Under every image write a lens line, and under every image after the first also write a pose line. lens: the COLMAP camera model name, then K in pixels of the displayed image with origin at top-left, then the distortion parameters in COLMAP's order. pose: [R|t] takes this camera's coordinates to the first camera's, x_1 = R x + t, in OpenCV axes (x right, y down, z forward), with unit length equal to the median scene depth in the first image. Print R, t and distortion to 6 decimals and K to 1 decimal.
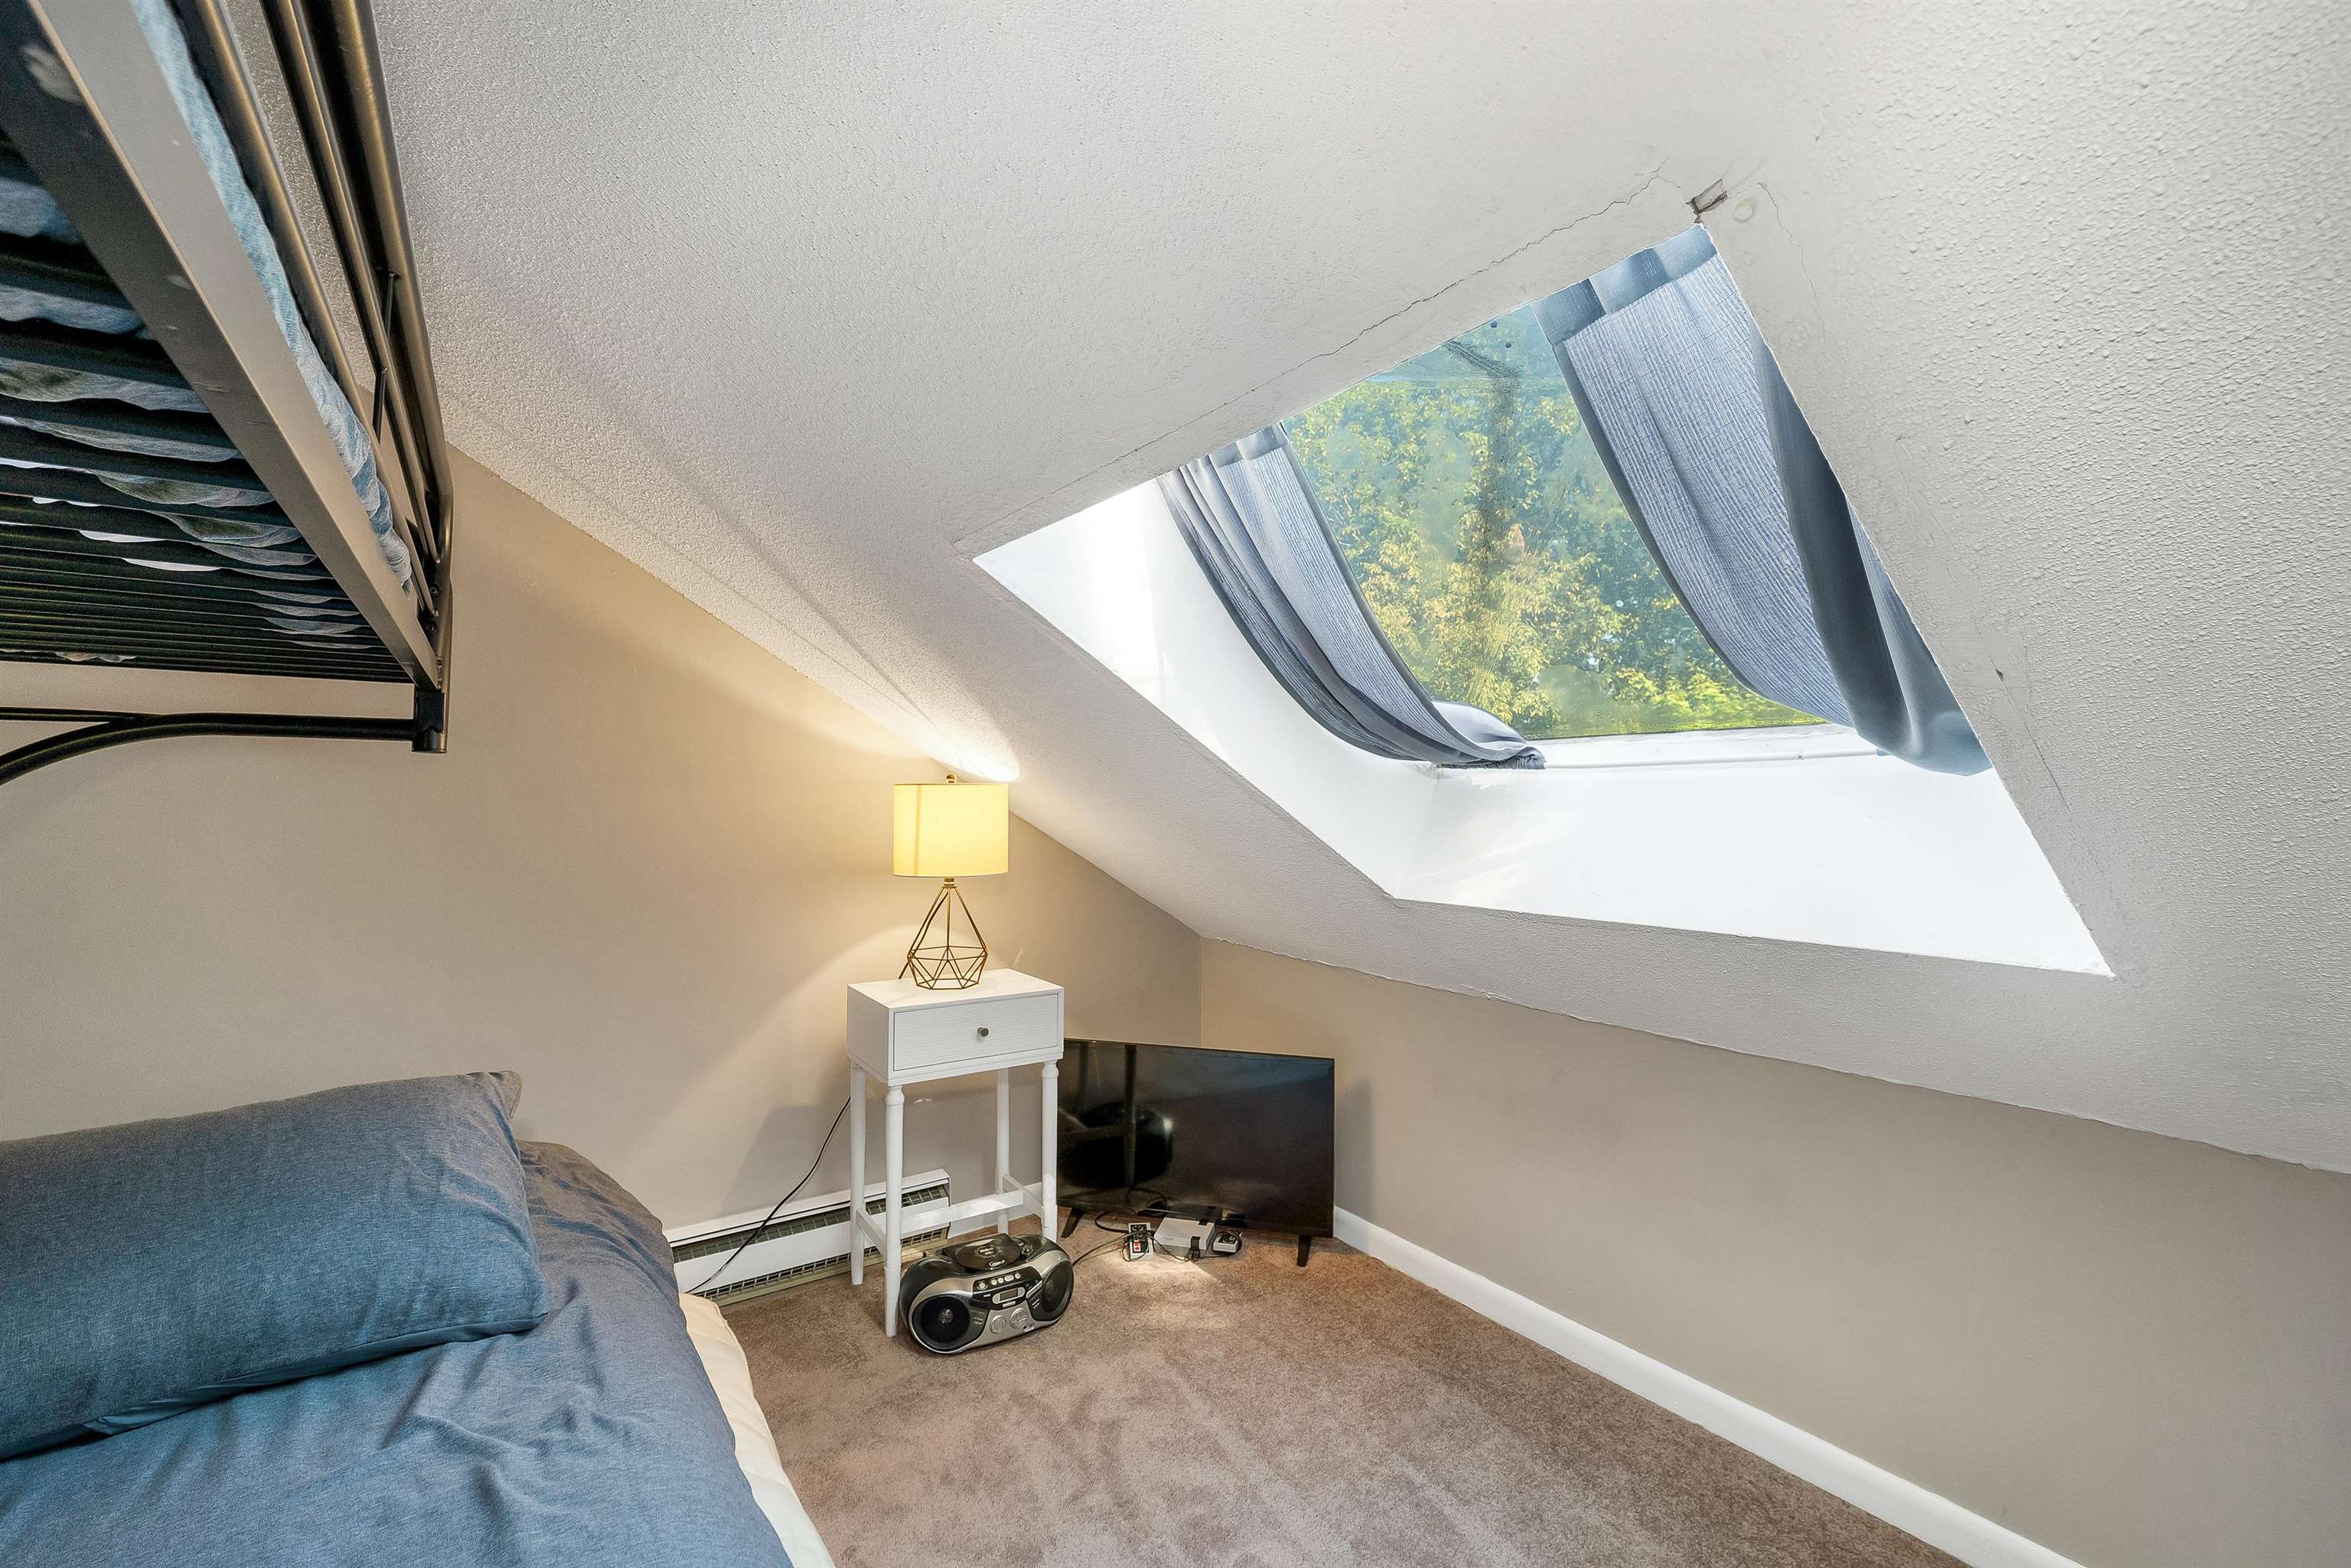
lens RADIAL K [[989.7, 0, 1181.2], [0, 989.7, 781.5], [0, 0, 1]] dist [0.001101, -0.000249]
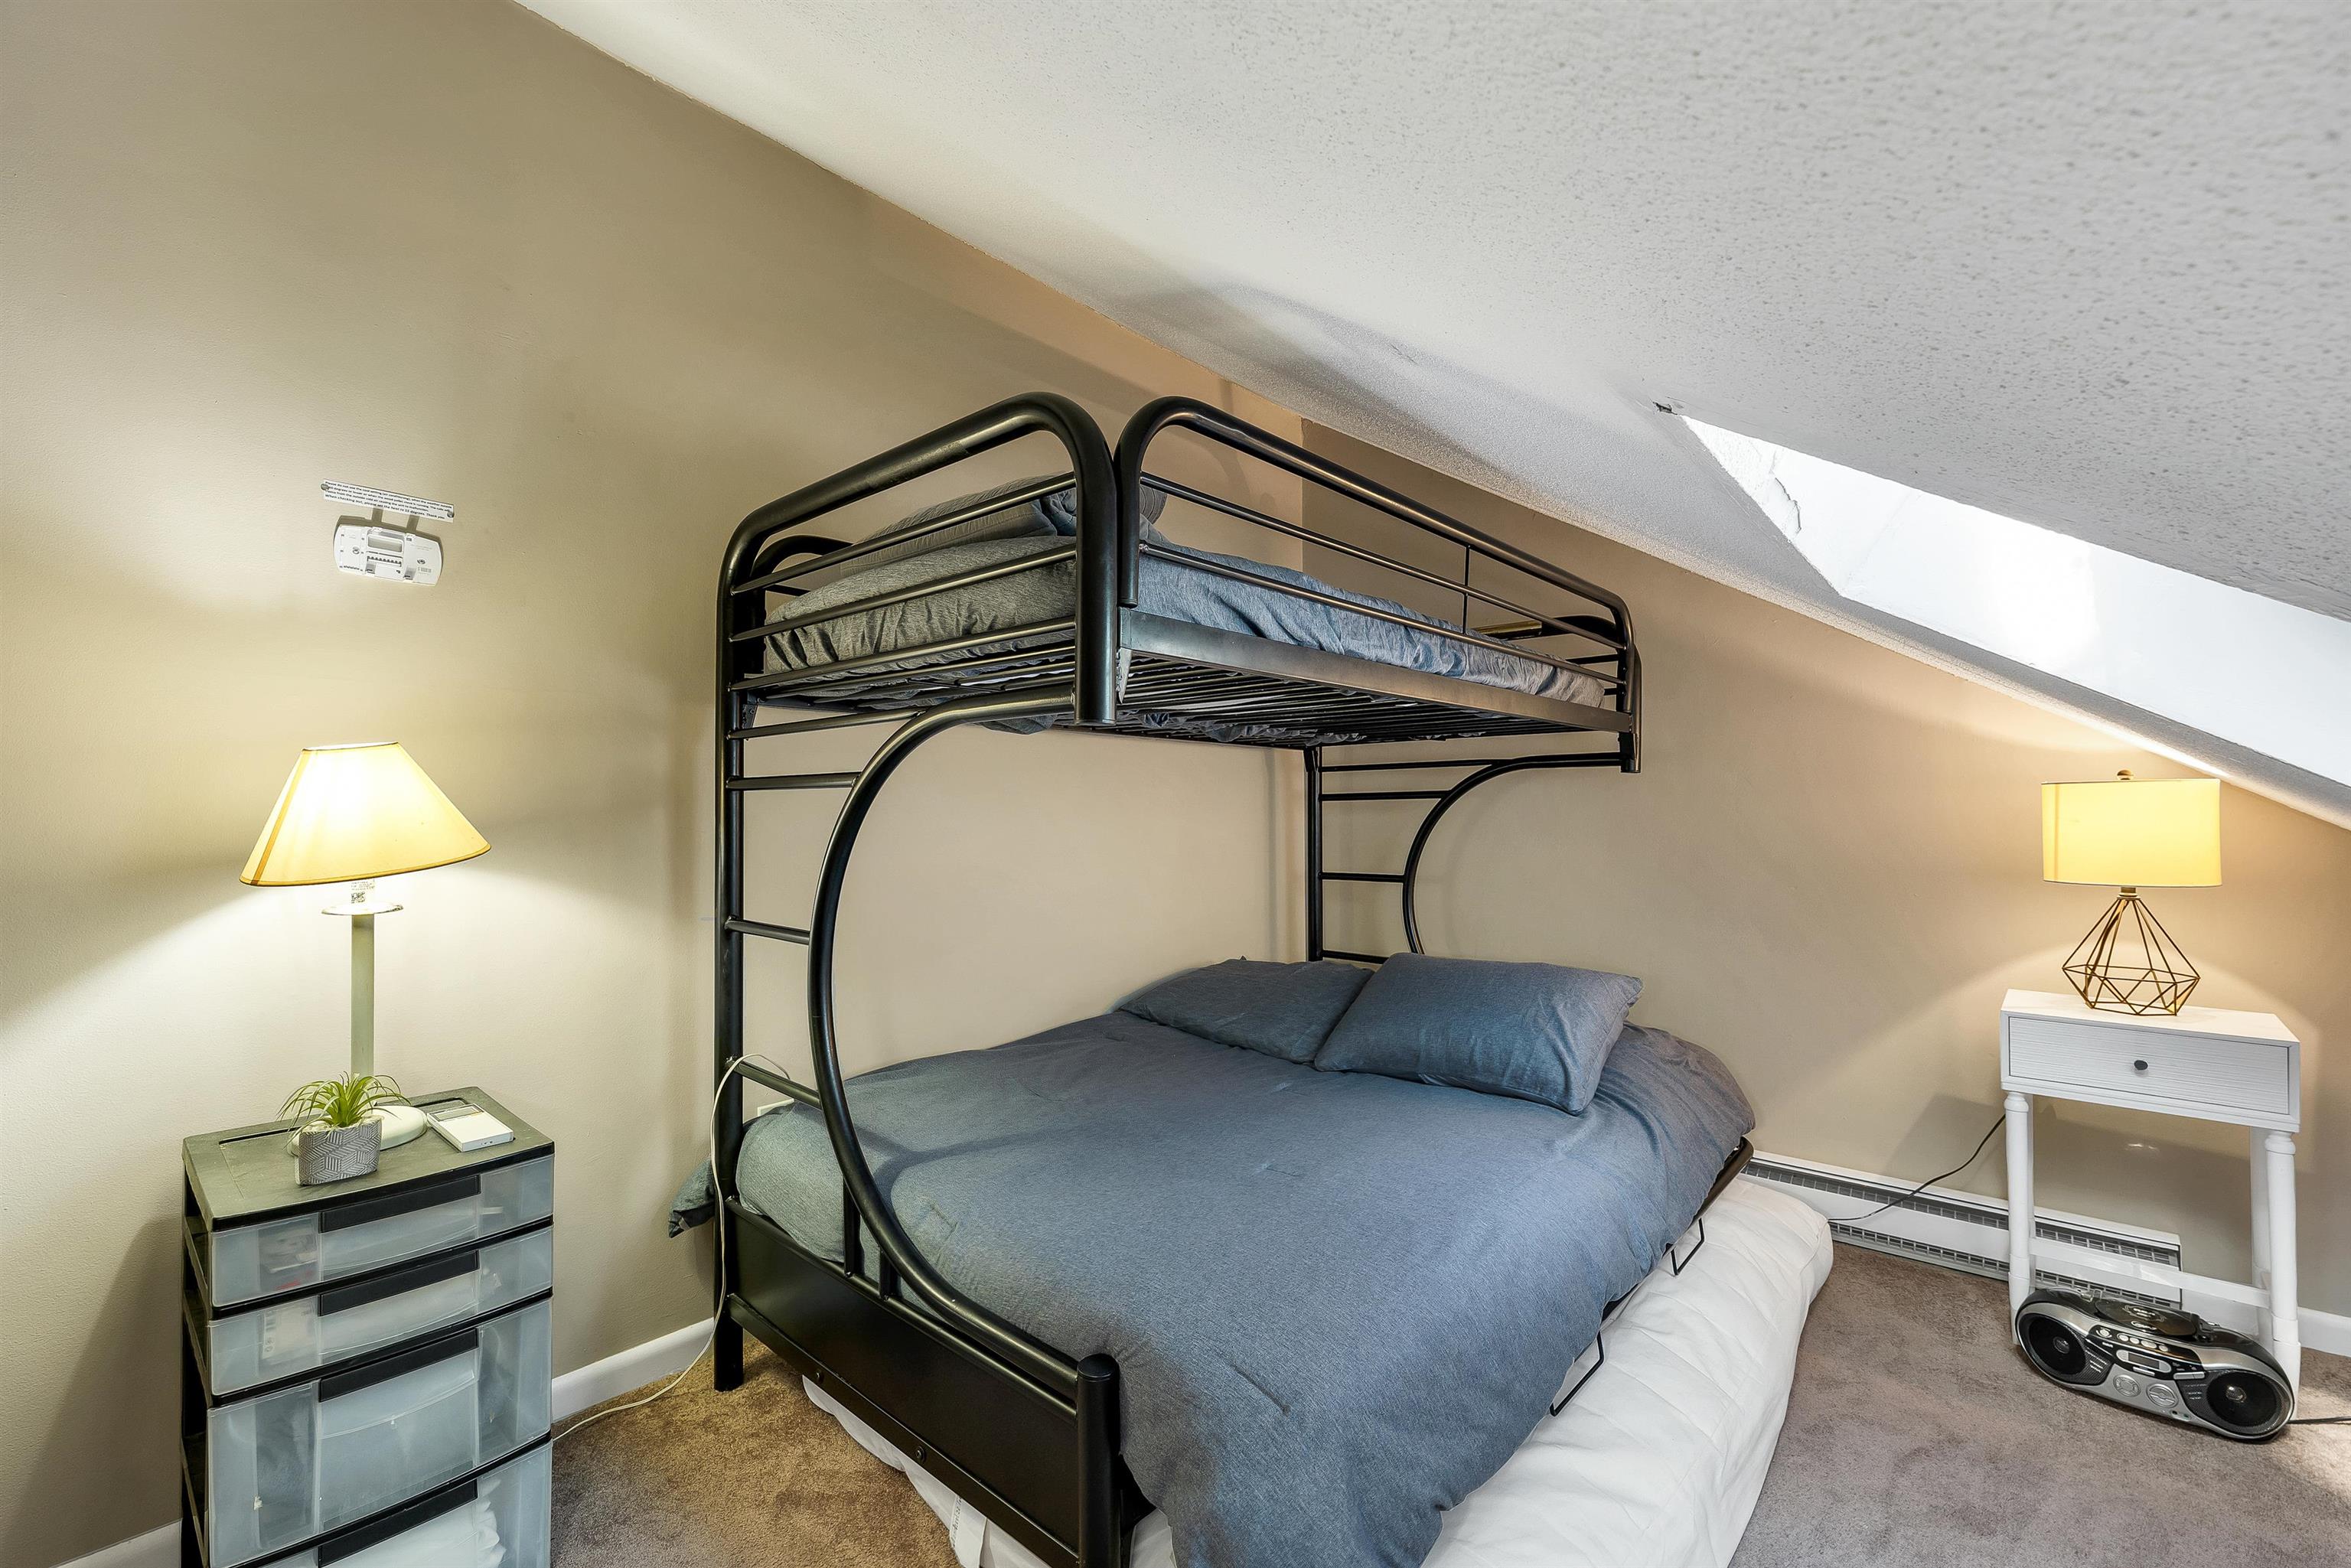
lens RADIAL K [[989.7, 0, 1181.2], [0, 989.7, 781.5], [0, 0, 1]] dist [0.001101, -0.000249]
pose [[0.250794, -0.028839, -0.967611, 0.477300], [0.022711, 0.999456, -0.023902, 0.004075], [0.967774, -0.015981, 0.251312, -0.044251]]
